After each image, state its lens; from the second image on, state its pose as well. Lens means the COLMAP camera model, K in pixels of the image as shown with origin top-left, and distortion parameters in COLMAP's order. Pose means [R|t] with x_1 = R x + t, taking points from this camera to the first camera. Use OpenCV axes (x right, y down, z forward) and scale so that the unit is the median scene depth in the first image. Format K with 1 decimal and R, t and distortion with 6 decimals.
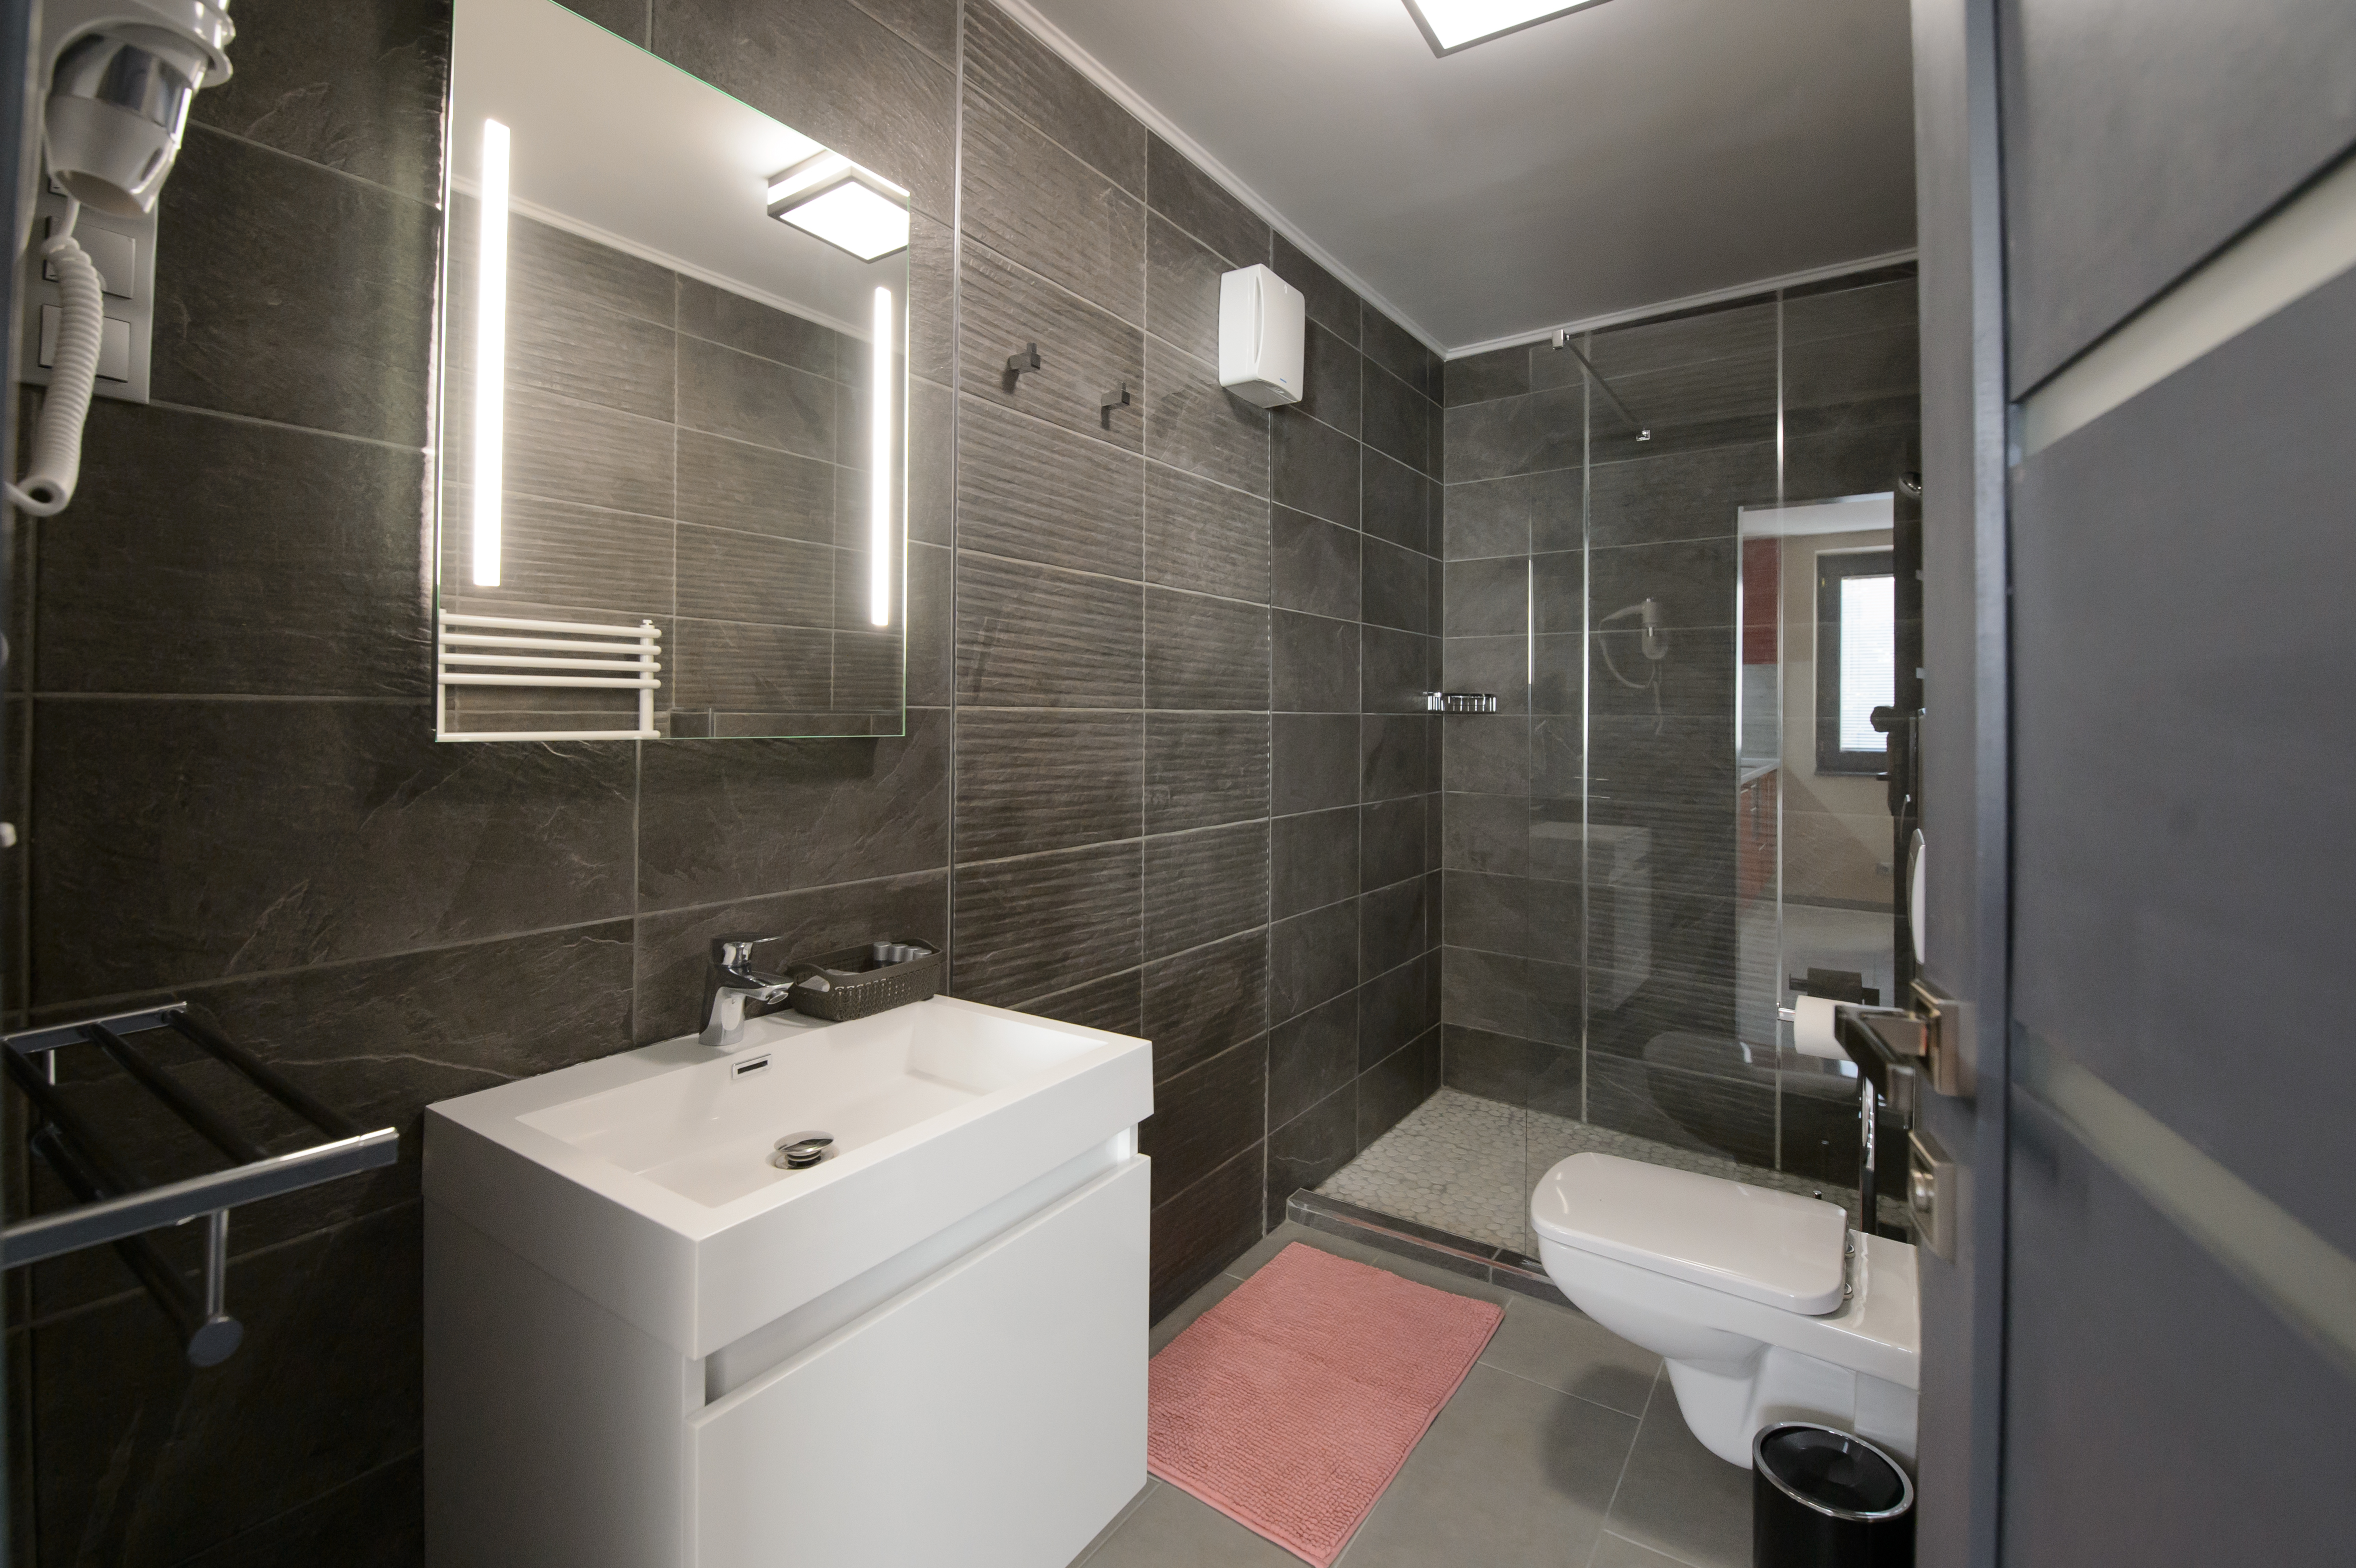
lens RADIAL K [[1050.5, 0, 1190.3], [0, 1050.5, 740.3], [0, 0, 1]] dist [-0.002573, -0.010721]
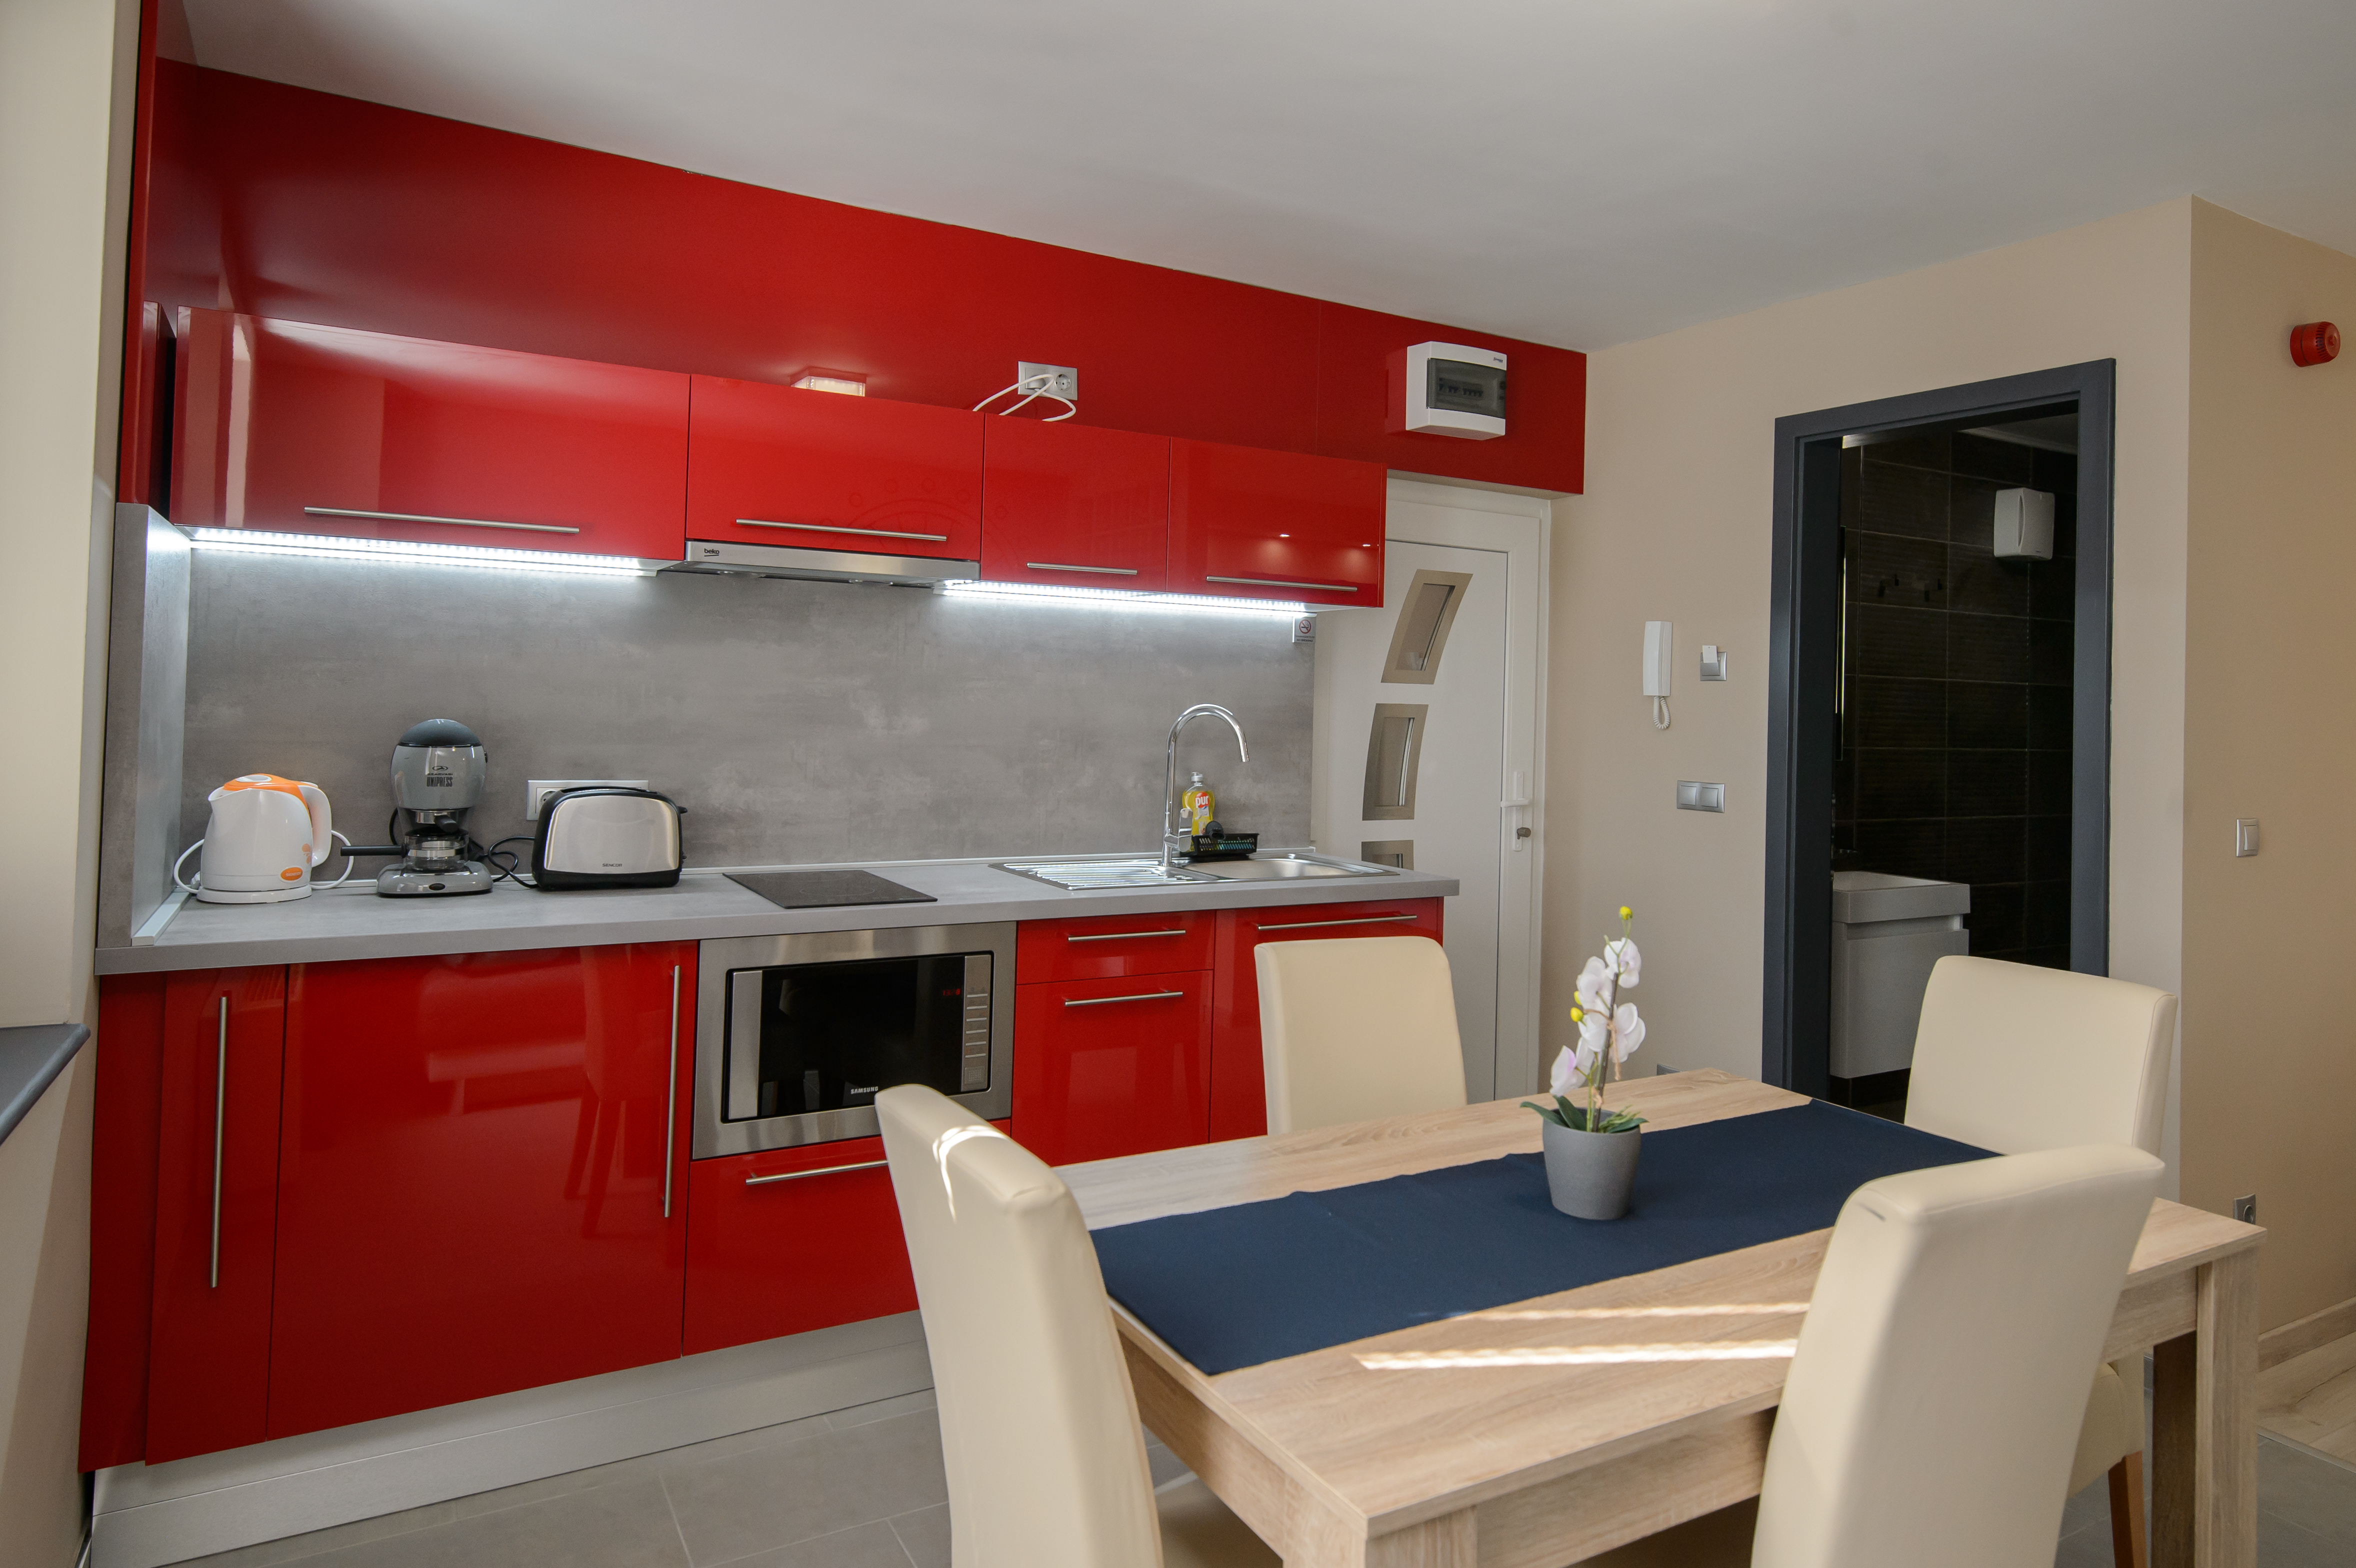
lens RADIAL K [[1421.7, 0, 1178.0], [0, 1421.7, 784.0], [0, 0, 1]] dist [0.035260, 0.000022]
pose [[0.896114, 0.004855, -0.443798, -0.138345], [-0.004305, 0.999988, 0.002247, 0.034730], [0.443803, -0.000103, 0.896124, -1.930617]]
